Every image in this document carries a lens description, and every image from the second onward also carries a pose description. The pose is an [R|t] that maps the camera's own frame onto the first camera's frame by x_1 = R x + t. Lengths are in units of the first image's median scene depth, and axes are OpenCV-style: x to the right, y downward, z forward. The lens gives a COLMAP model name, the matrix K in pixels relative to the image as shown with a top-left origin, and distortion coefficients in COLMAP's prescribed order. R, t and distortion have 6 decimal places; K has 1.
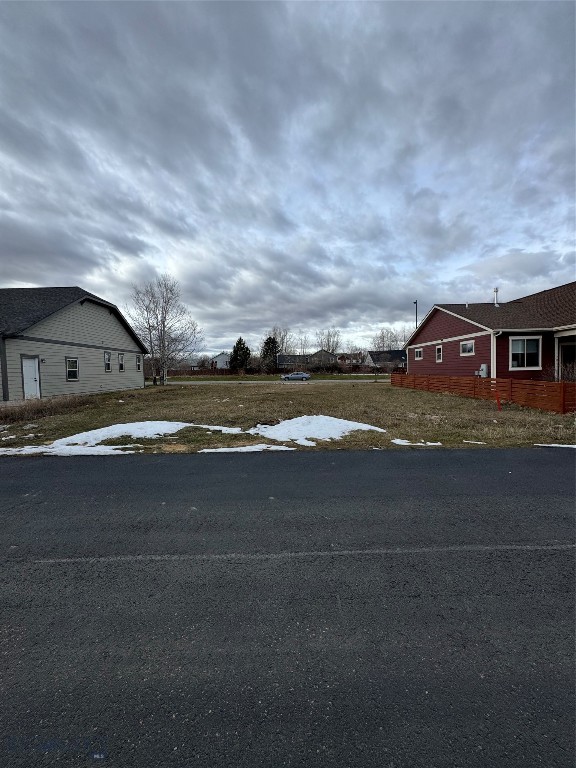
lens RADIAL K [[309.0, 0, 287.4], [0, 309.0, 385.1], [0, 0, 1]] dist [0.000007, -0.000002]
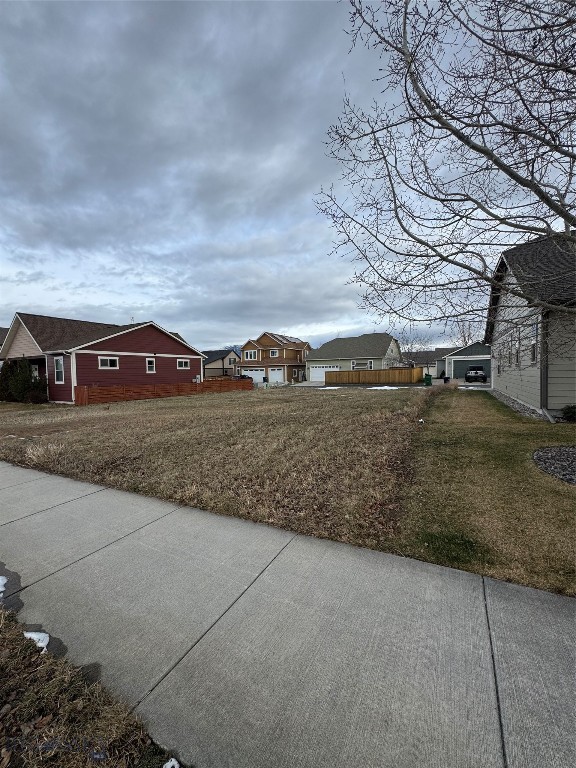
lens RADIAL K [[309.0, 0, 287.4], [0, 309.0, 385.1], [0, 0, 1]] dist [0.000007, -0.000002]
pose [[-0.878074, 0.022607, 0.477991, -0.881477], [0.062570, 0.995732, 0.067848, -0.136811], [-0.474416, 0.089484, -0.875741, 3.197756]]
